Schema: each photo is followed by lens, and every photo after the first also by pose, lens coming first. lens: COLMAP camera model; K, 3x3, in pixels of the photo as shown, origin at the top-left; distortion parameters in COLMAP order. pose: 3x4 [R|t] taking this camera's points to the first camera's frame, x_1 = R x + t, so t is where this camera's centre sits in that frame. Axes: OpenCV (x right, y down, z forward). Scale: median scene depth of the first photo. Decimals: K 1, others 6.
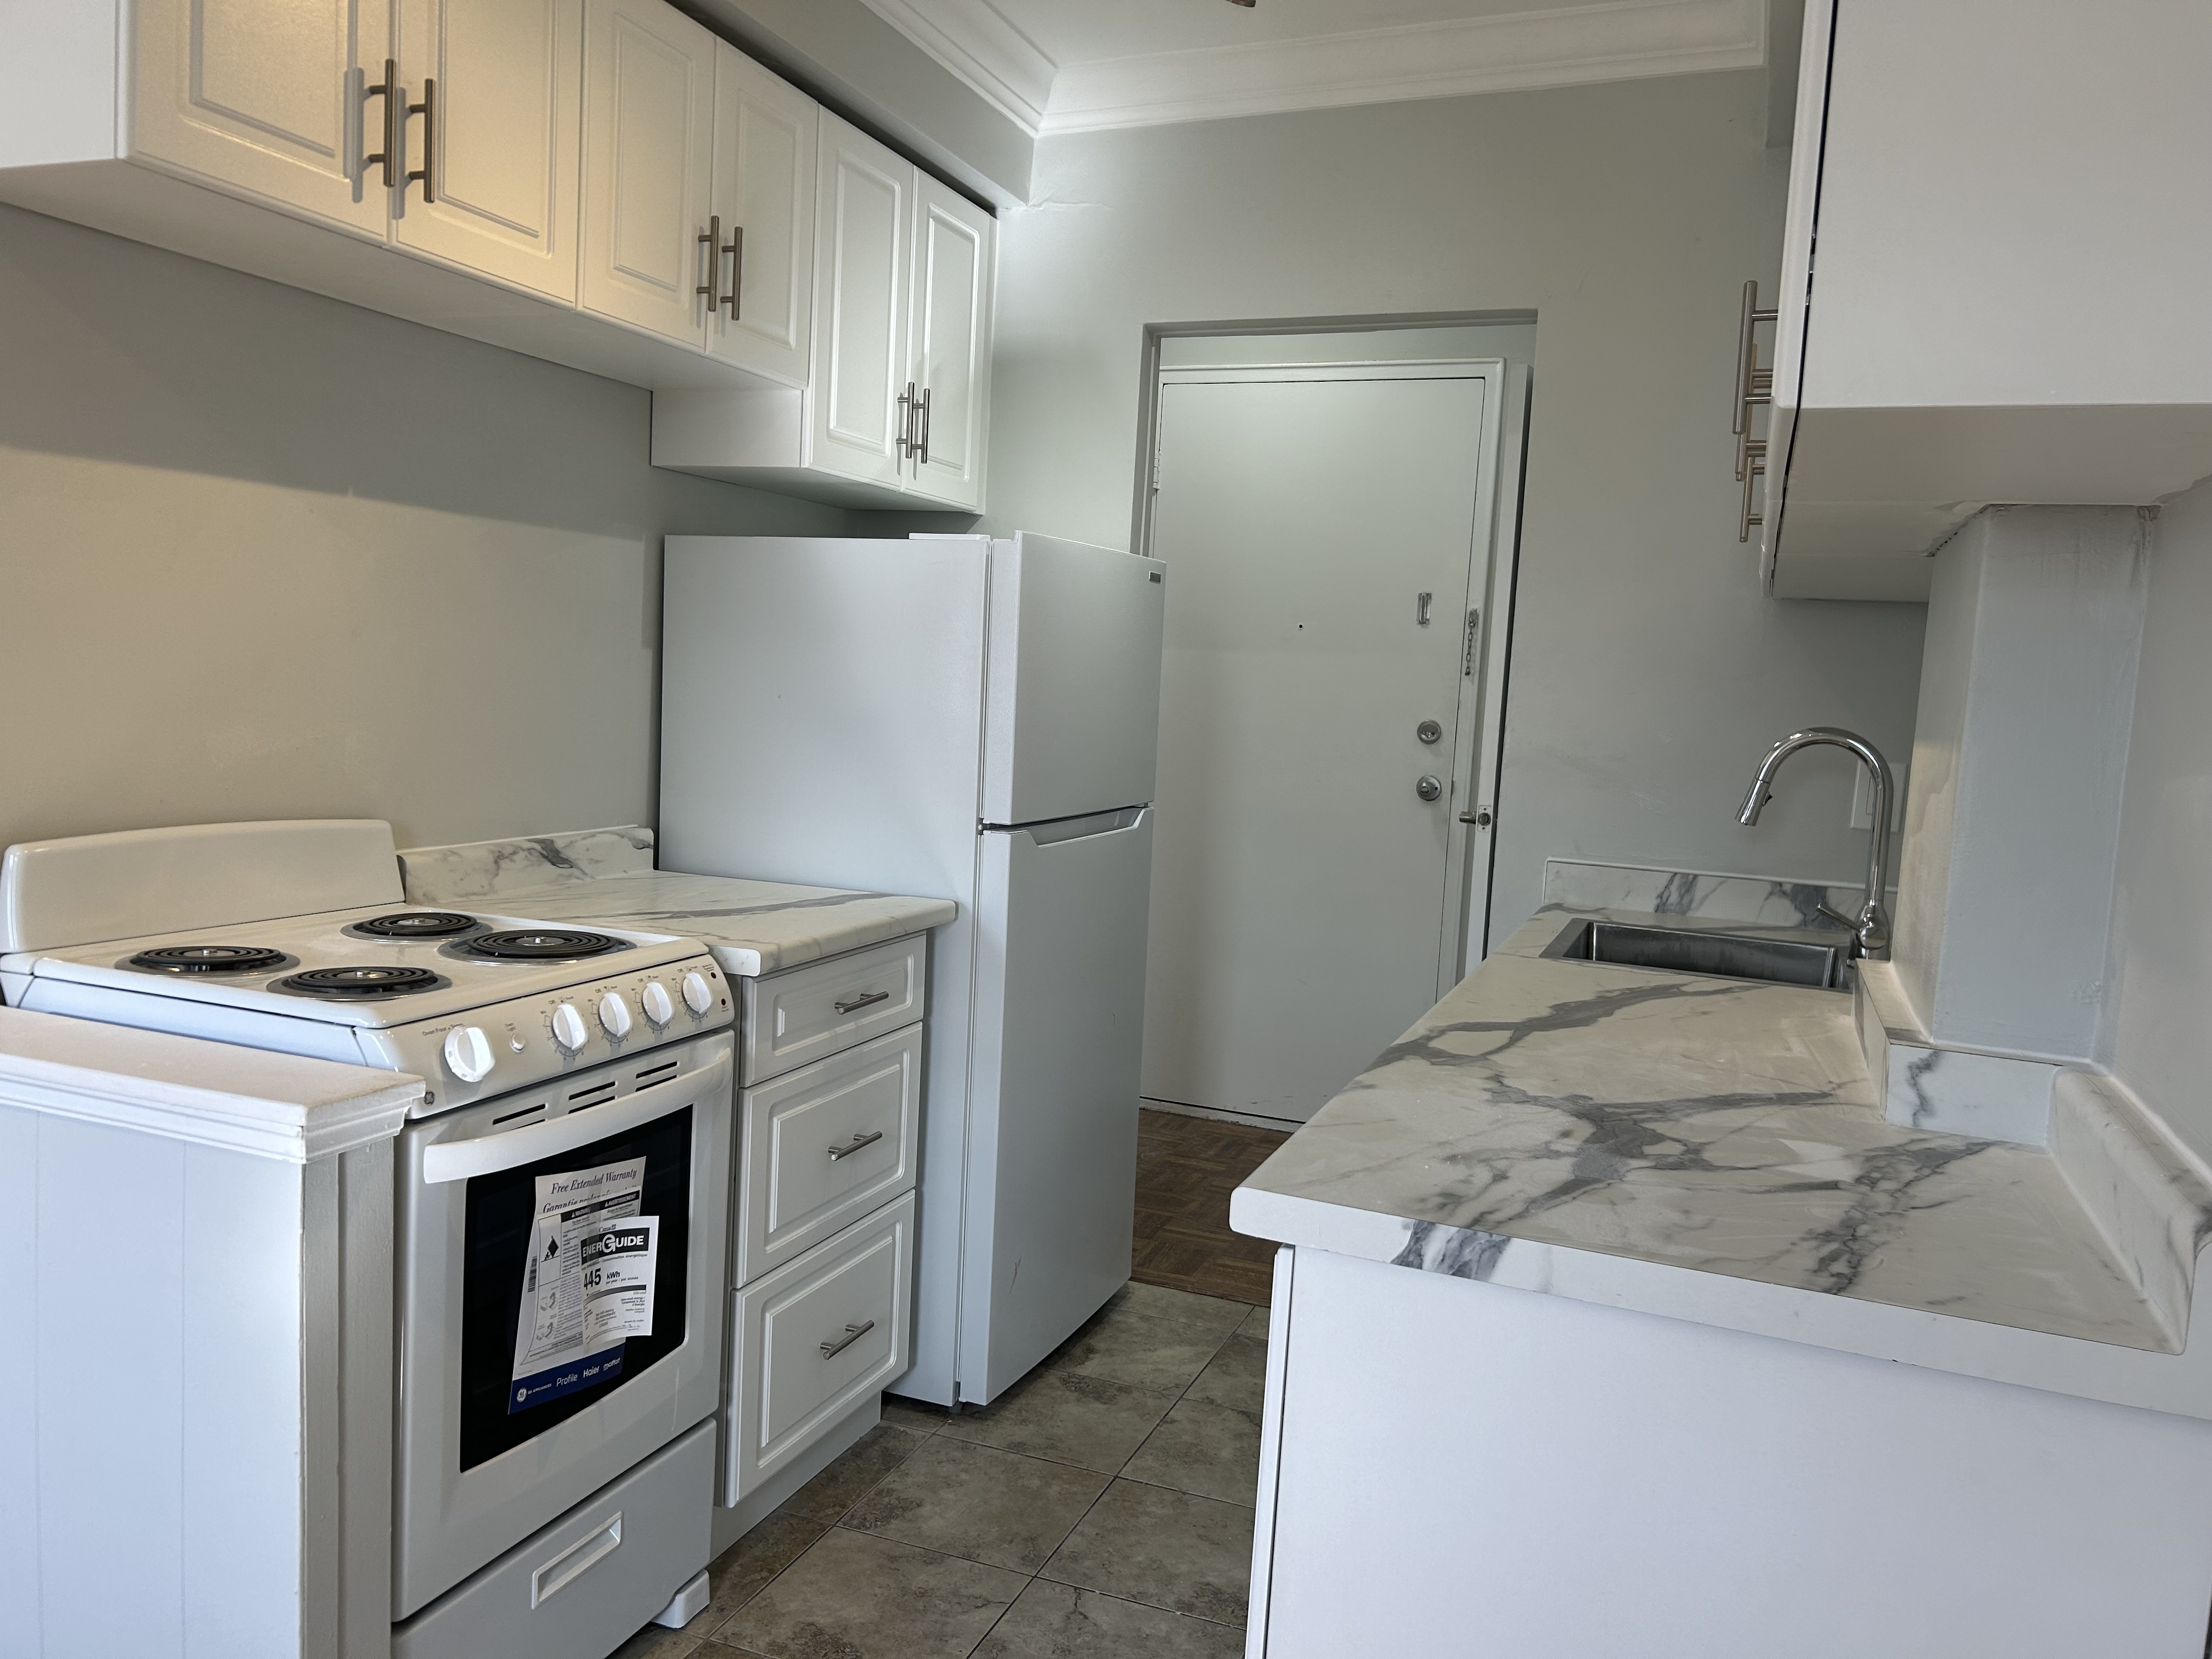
lens RADIAL K [[1649.1, 0, 1106.0], [0, 1649.1, 829.5], [0, 0, 1]] dist [0.099830, -0.122189]
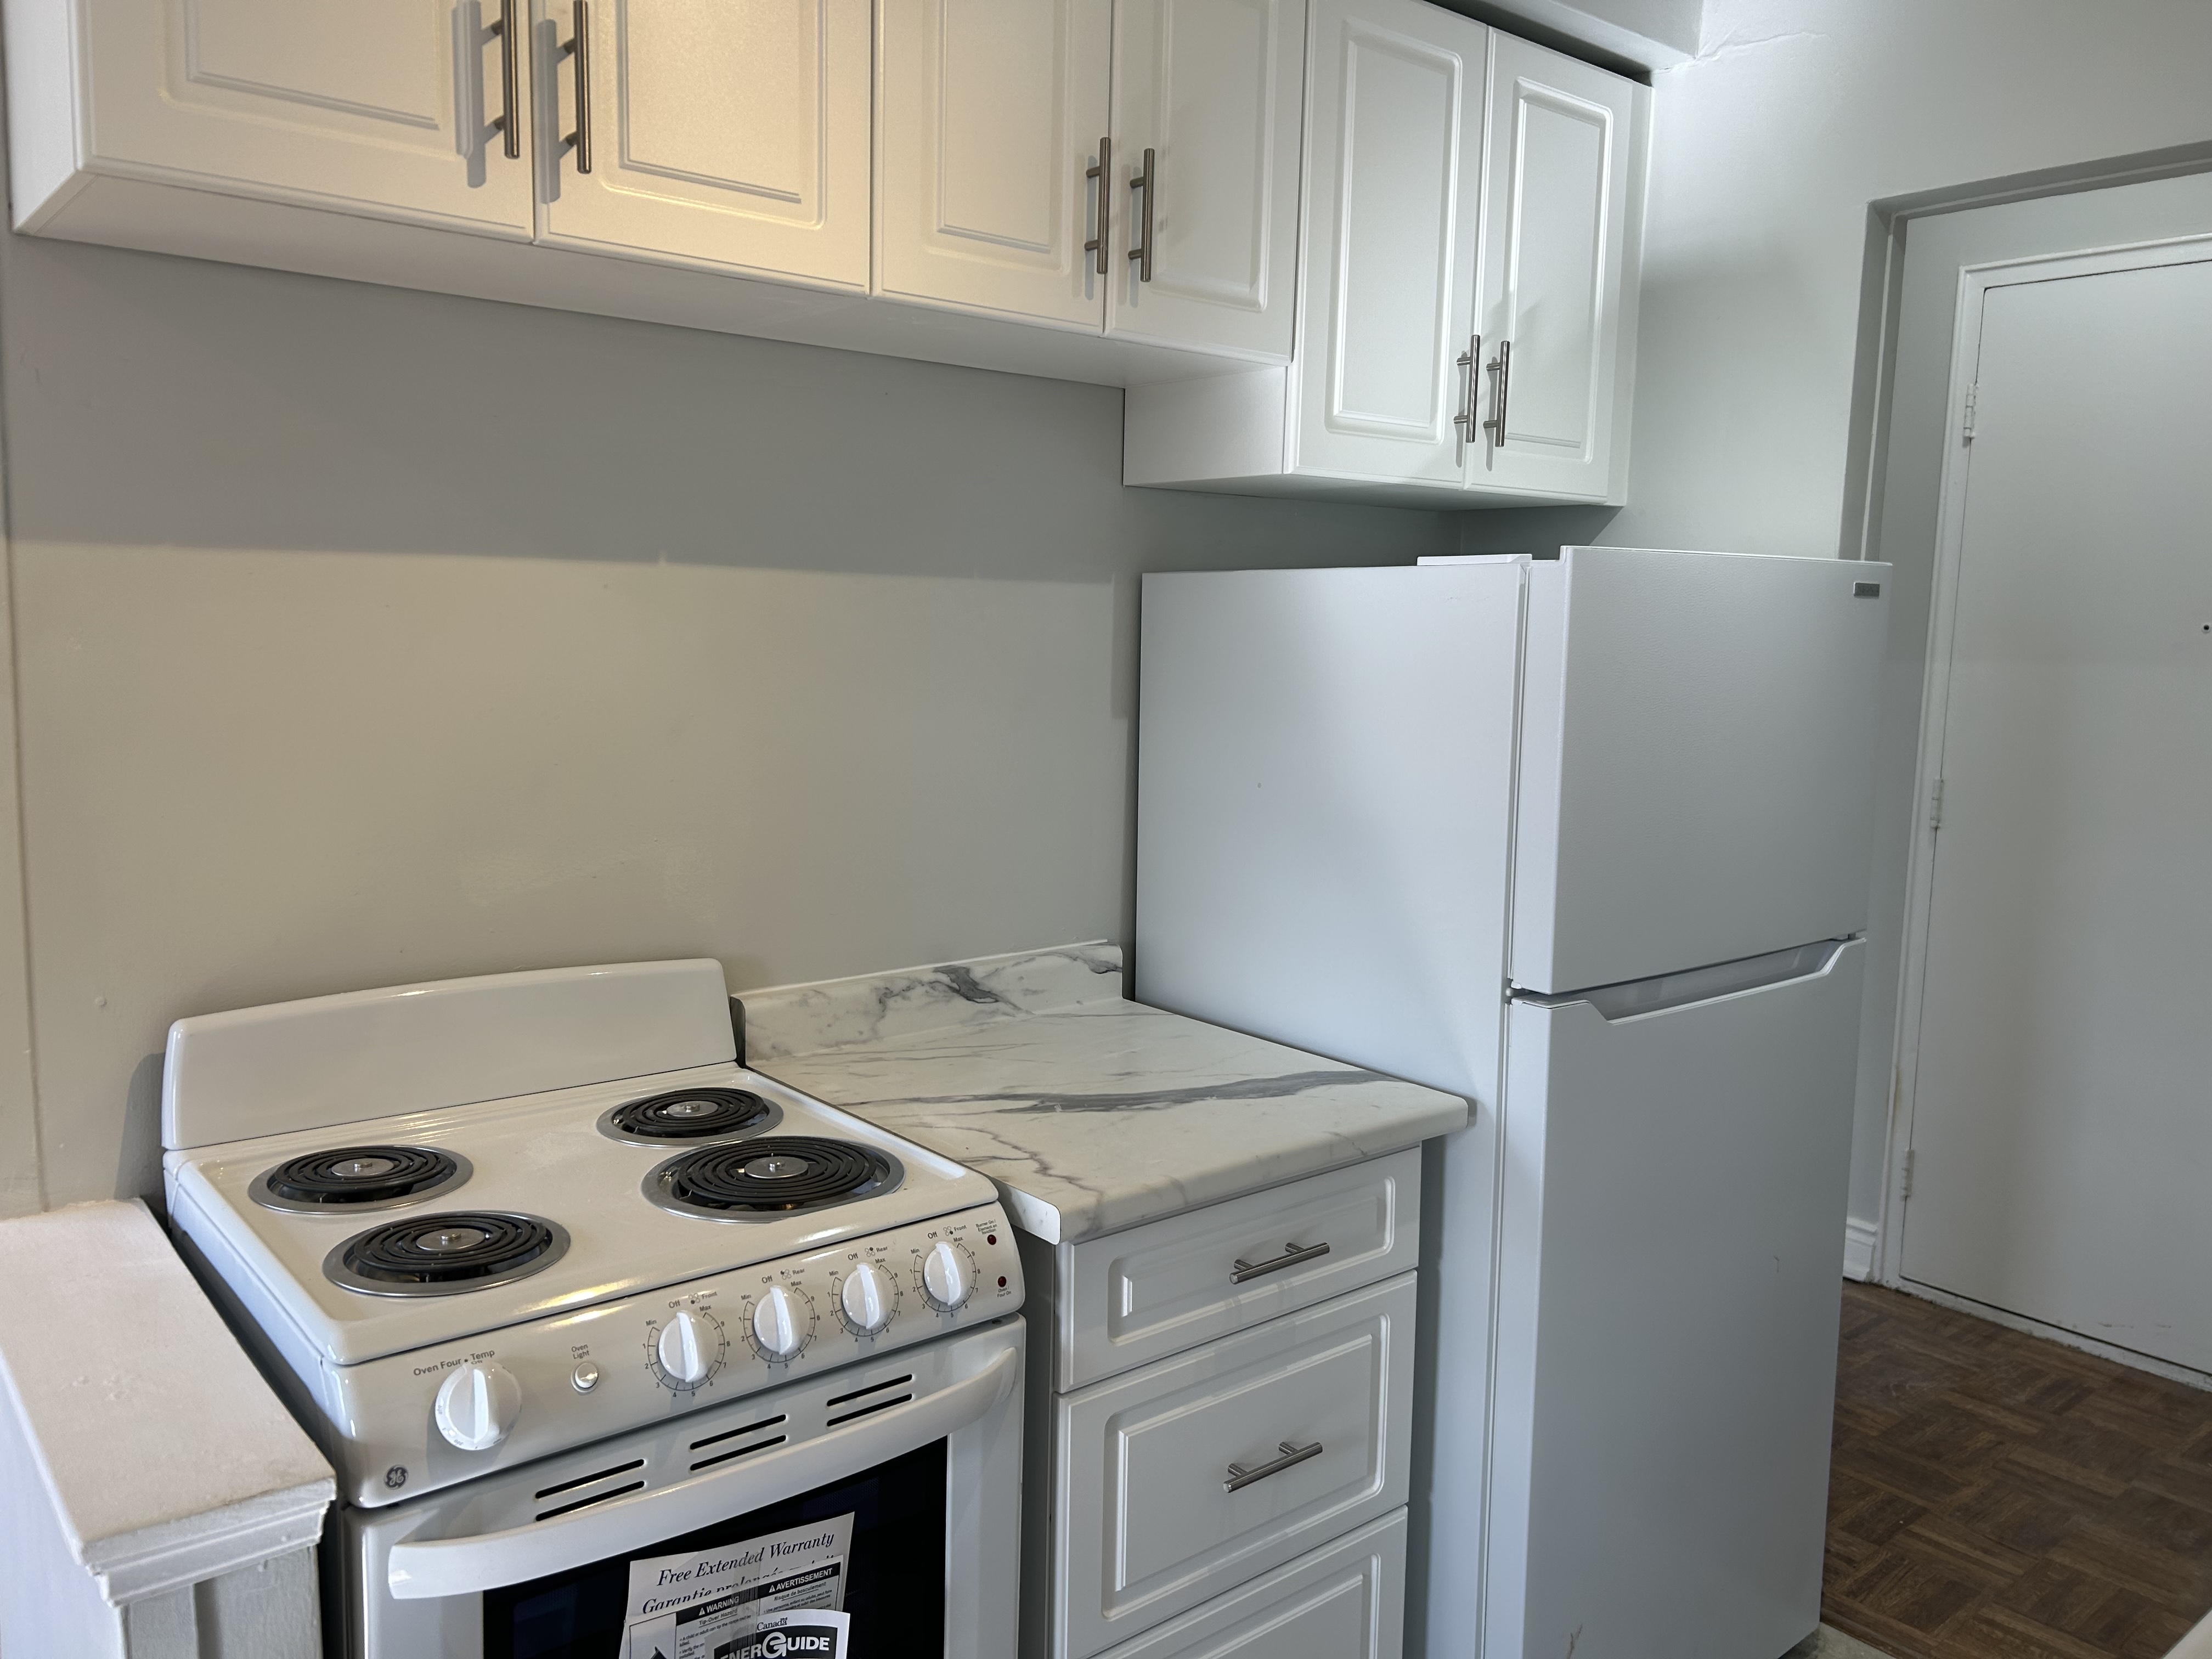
lens RADIAL K [[1716.1, 0, 1067.0], [0, 1716.1, 828.5], [0, 0, 1]] dist [0.049916, -0.057669]
pose [[0.874844, 0.029999, -0.483476, 0.111279], [-0.026483, 0.999550, 0.014100, -0.079718], [0.483681, 0.000468, 0.875244, 0.334102]]
